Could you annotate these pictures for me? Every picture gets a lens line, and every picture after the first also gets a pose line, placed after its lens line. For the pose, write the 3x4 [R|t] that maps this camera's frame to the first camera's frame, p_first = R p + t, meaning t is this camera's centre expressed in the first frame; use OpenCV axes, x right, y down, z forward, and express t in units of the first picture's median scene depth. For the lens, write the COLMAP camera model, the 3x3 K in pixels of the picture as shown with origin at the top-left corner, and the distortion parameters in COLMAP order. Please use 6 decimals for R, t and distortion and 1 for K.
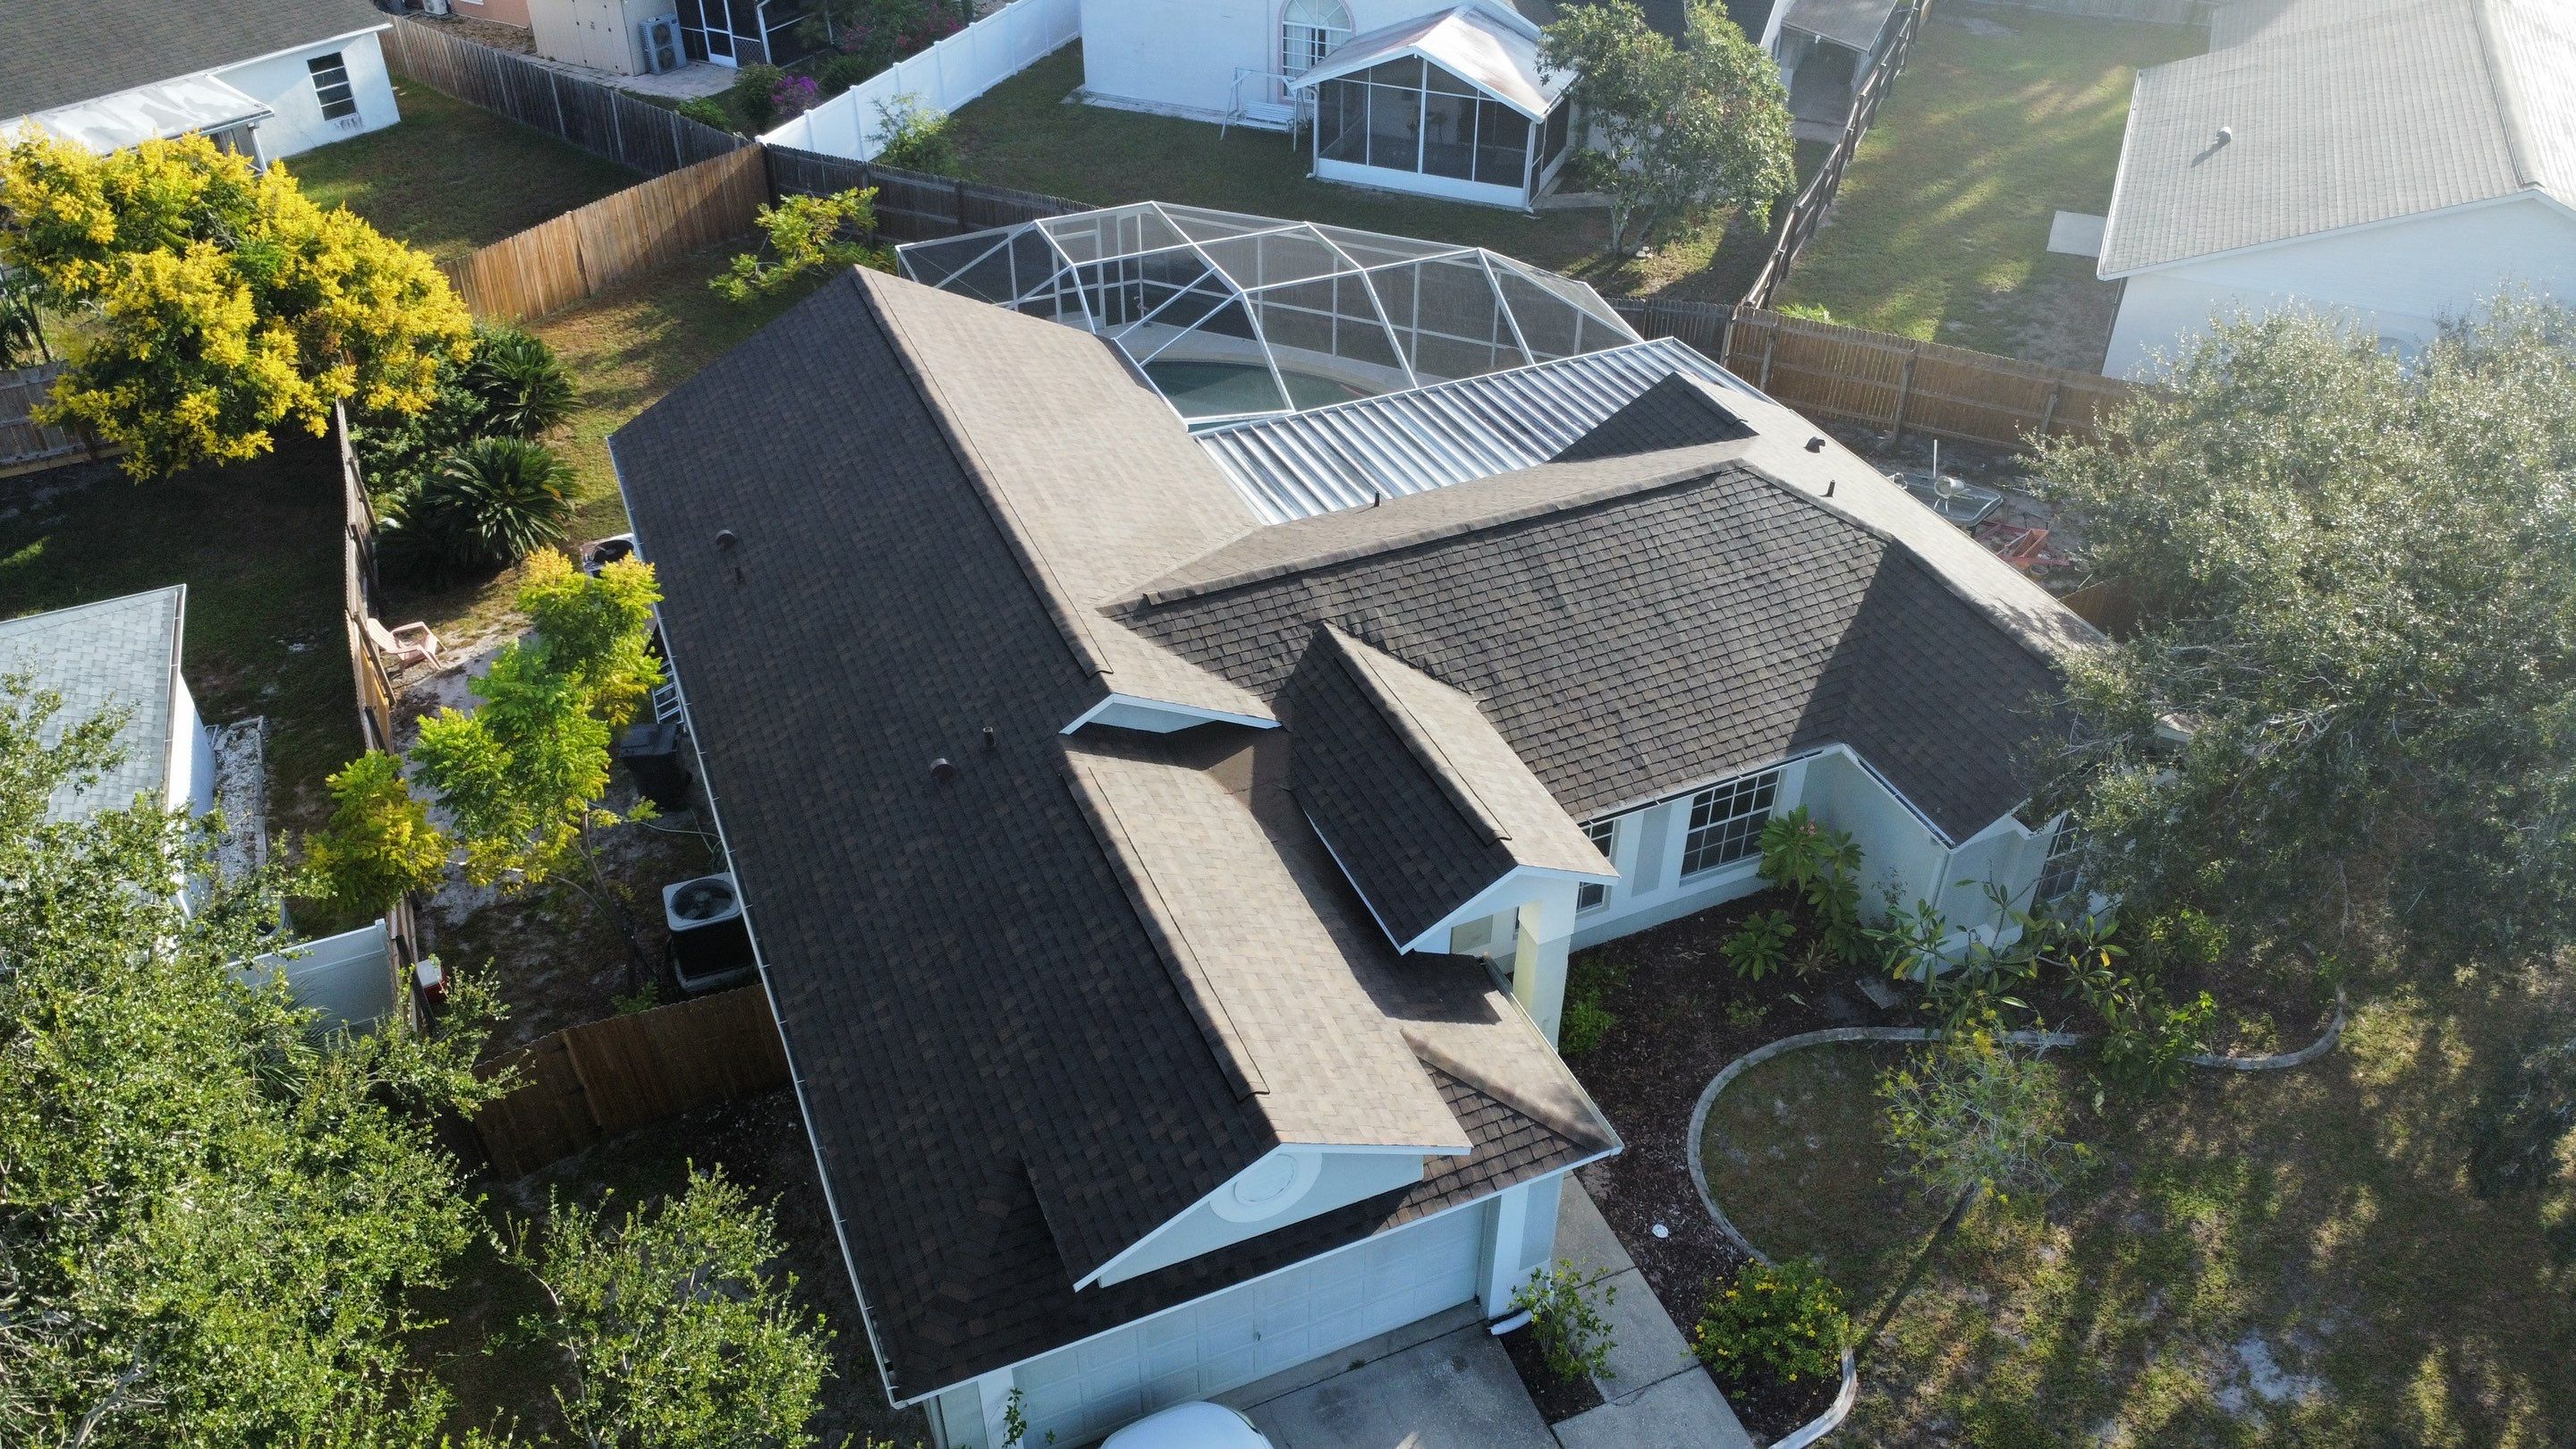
lens RADIAL K [[1856.4, 0, 1275.6], [0, 1856.4, 733.2], [0, 0, 1]] dist [-0.024781, -0.010583]
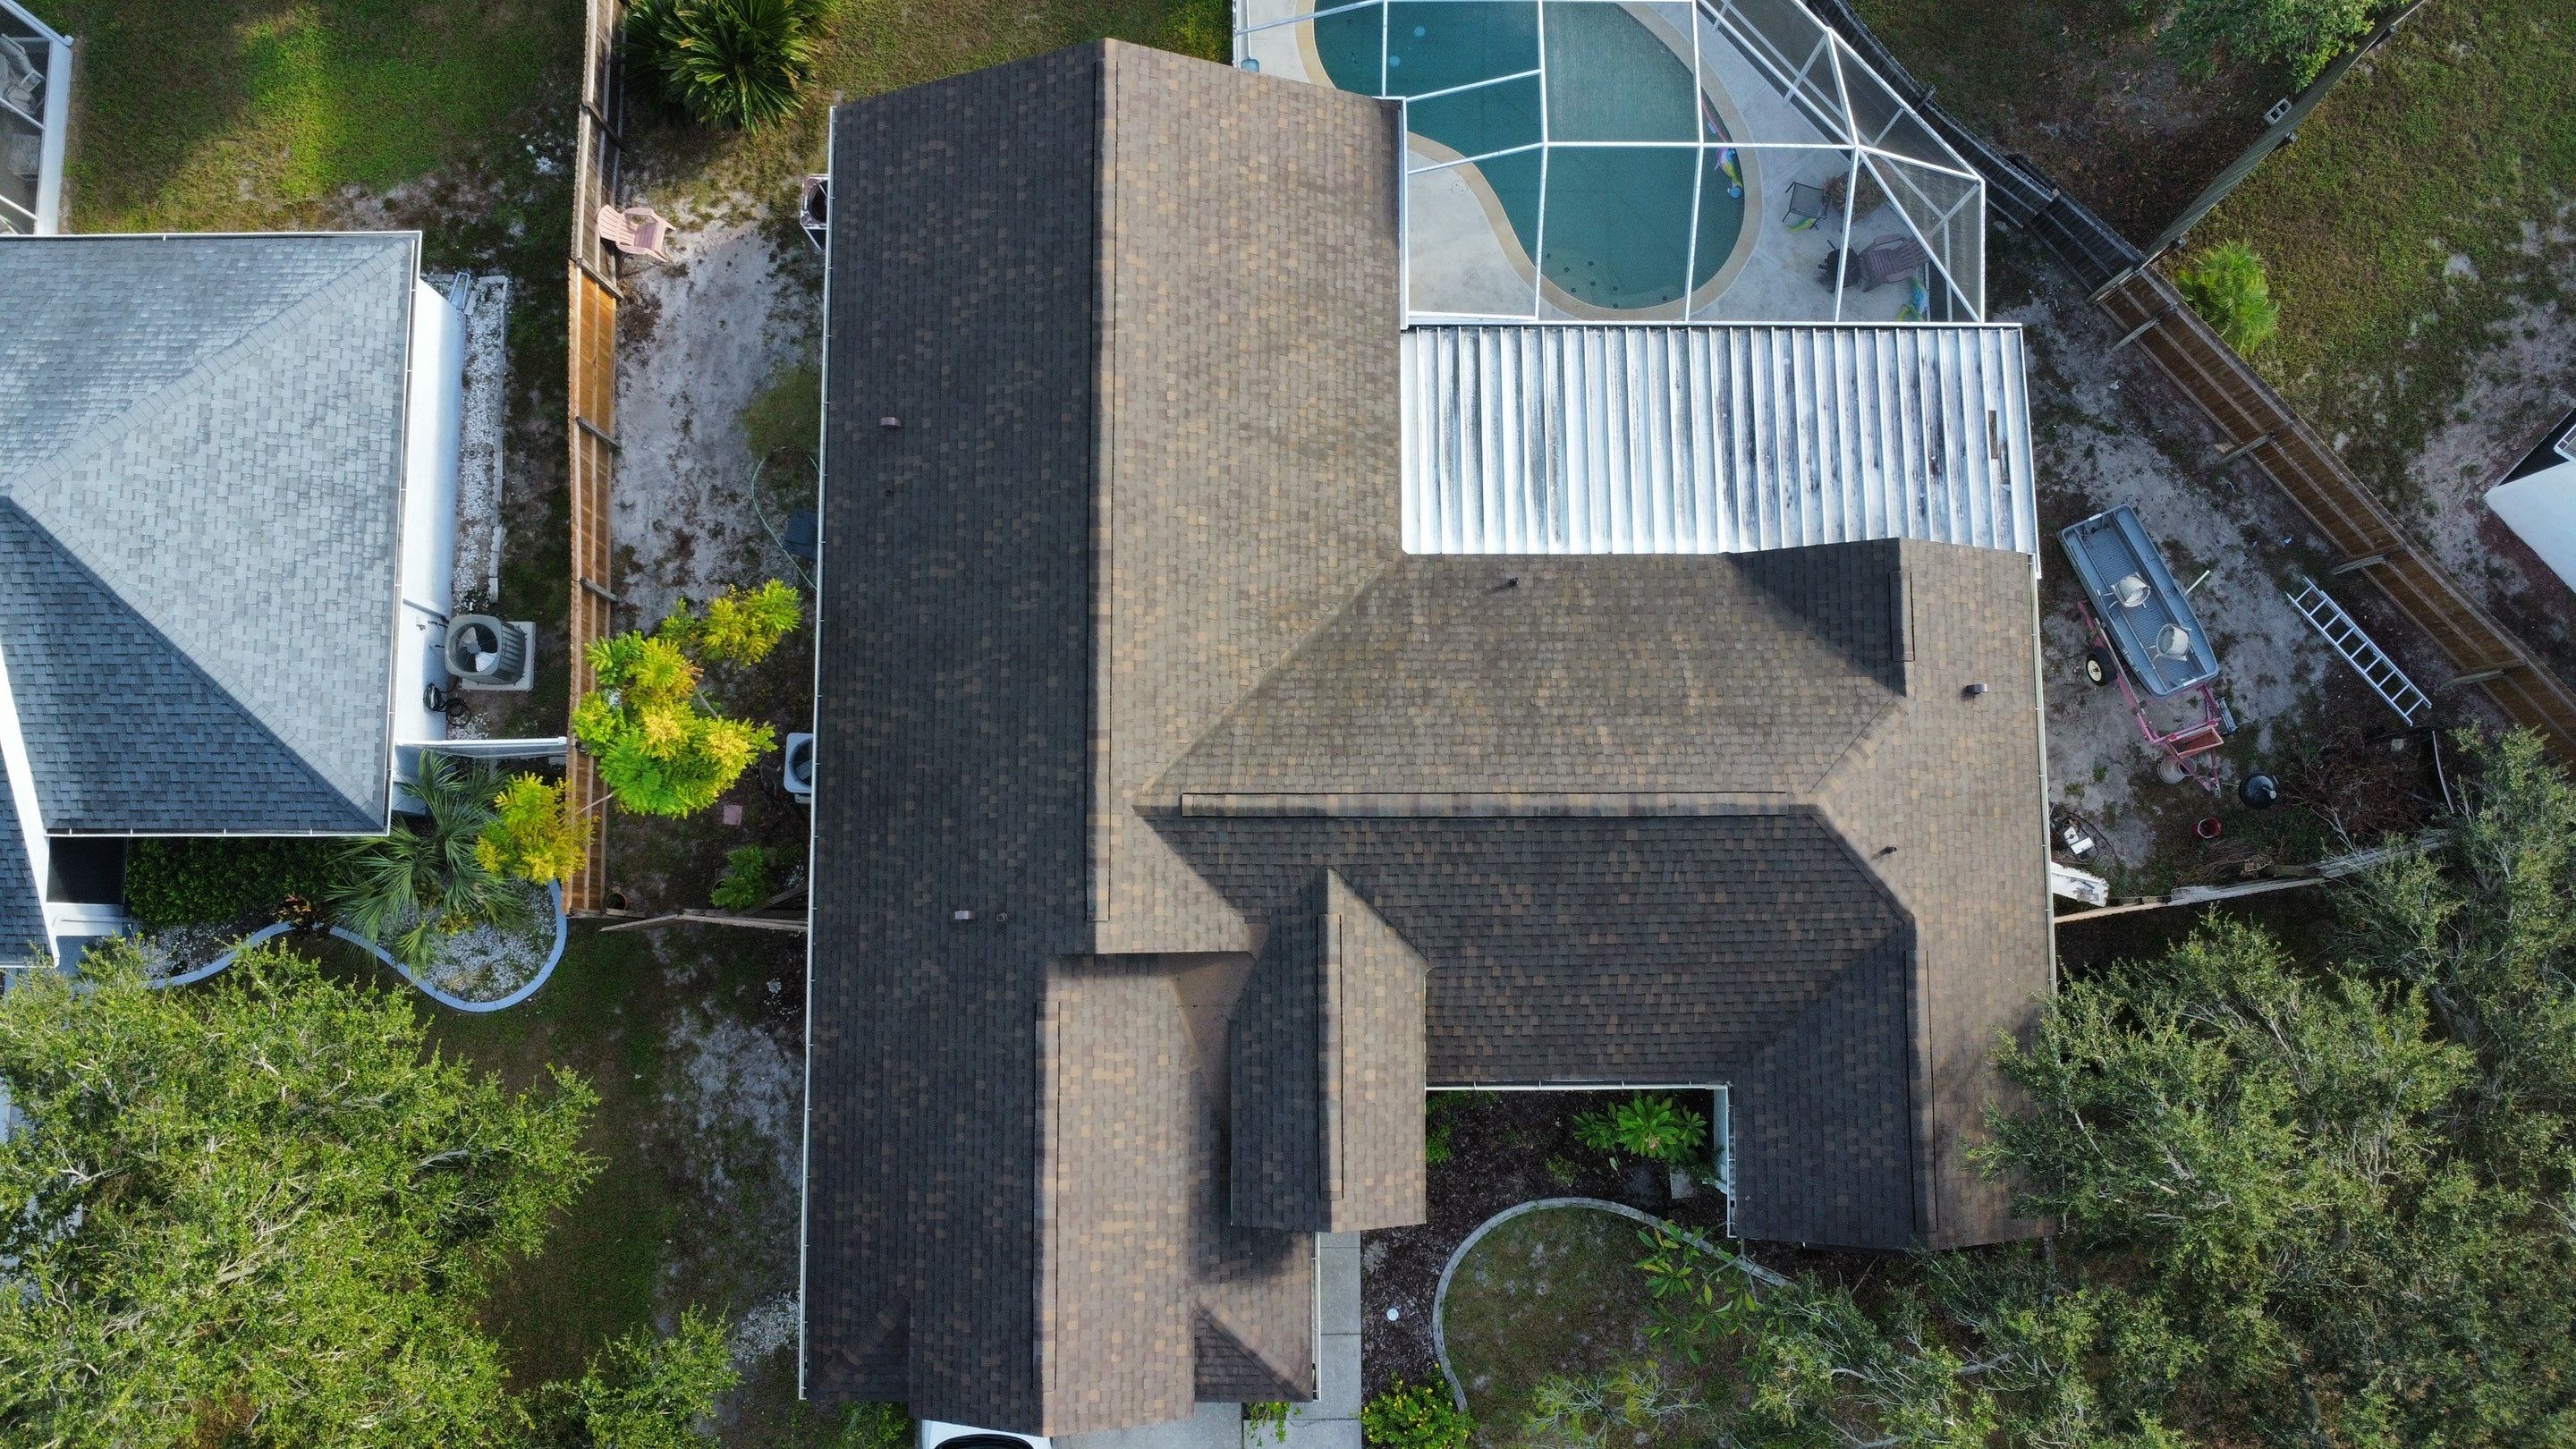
lens RADIAL K [[1856.4, 0, 1275.6], [0, 1856.4, 715.8], [0, 0, 1]] dist [-0.024781, -0.010583]
pose [[0.920040, 0.390038, -0.037364, 0.002367], [-0.242568, 0.641867, 0.727439, -0.699581], [0.307712, -0.660210, 0.685154, 0.219083]]
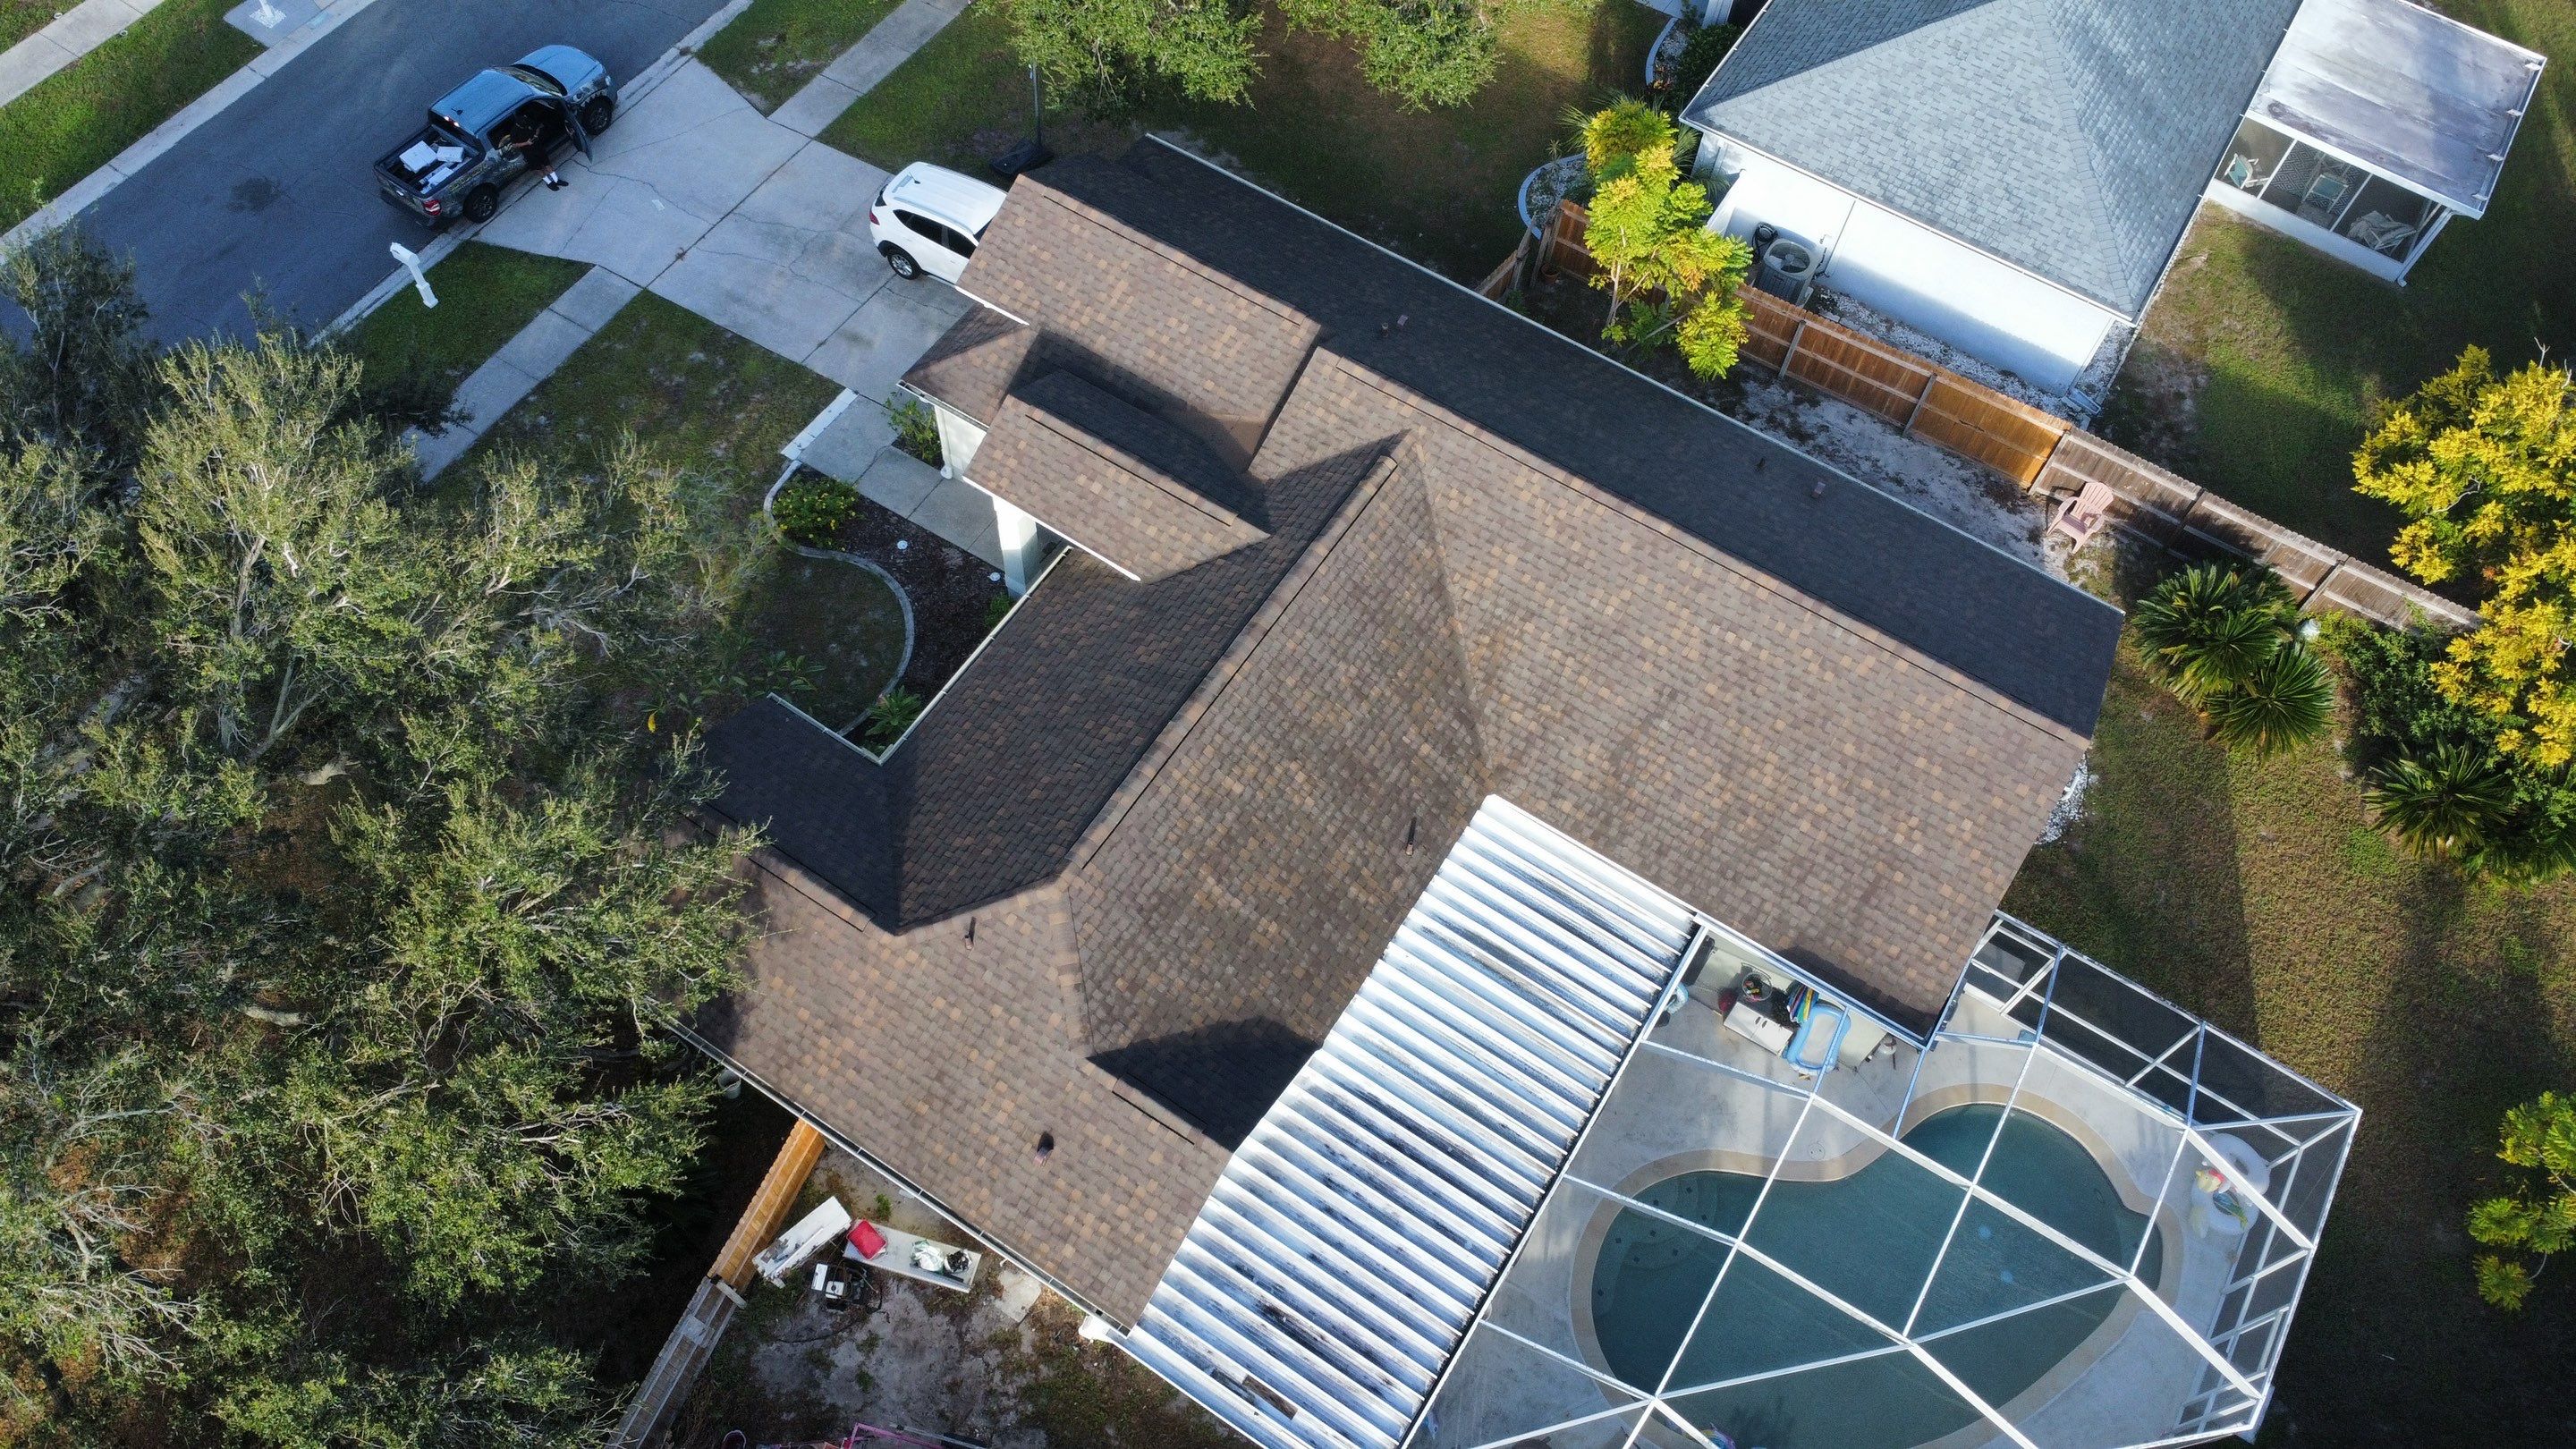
lens RADIAL K [[1856.4, 0, 1272.8], [0, 1856.4, 721.8], [0, 0, 1]] dist [-0.024781, -0.010583]
pose [[-0.826295, 0.469643, -0.310921, 0.351870], [-0.371134, -0.038759, 0.927770, -0.911249], [0.423670, 0.882005, 0.206326, 0.651255]]
